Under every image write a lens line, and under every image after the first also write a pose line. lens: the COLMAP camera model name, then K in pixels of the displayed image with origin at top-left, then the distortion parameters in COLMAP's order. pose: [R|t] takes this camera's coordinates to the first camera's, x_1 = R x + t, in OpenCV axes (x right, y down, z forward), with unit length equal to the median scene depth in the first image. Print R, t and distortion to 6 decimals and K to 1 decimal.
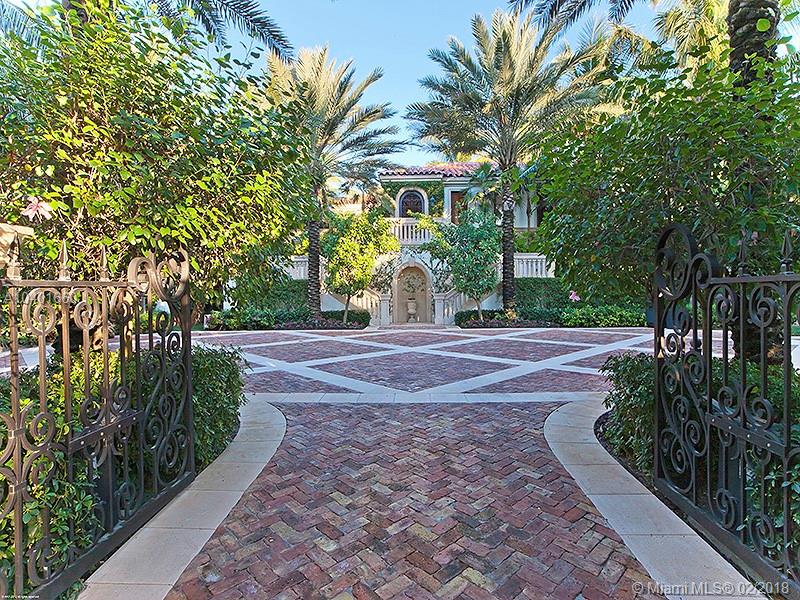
lens RADIAL K [[448.2, 0, 400.0], [0, 448.2, 296.2], [0, 0, 1]] dist [-0.000228, 0.000001]
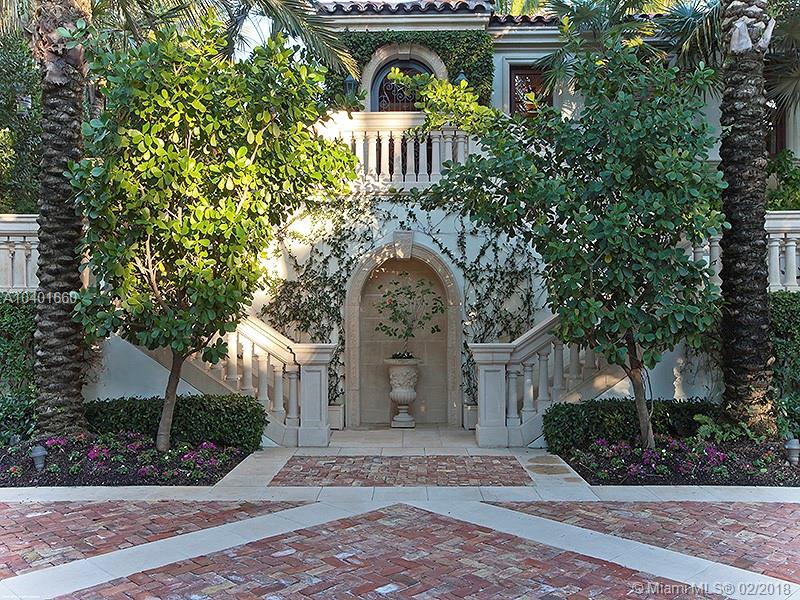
lens RADIAL K [[717.4, 0, 400.1], [0, 717.4, 301.7], [0, 0, 1]] dist [-0.002729, -0.000298]
pose [[0.999898, 0.006072, 0.012909, 0.017400], [-0.005593, 0.999306, -0.036831, -0.014216], [-0.013124, 0.036755, 0.999238, 0.478414]]
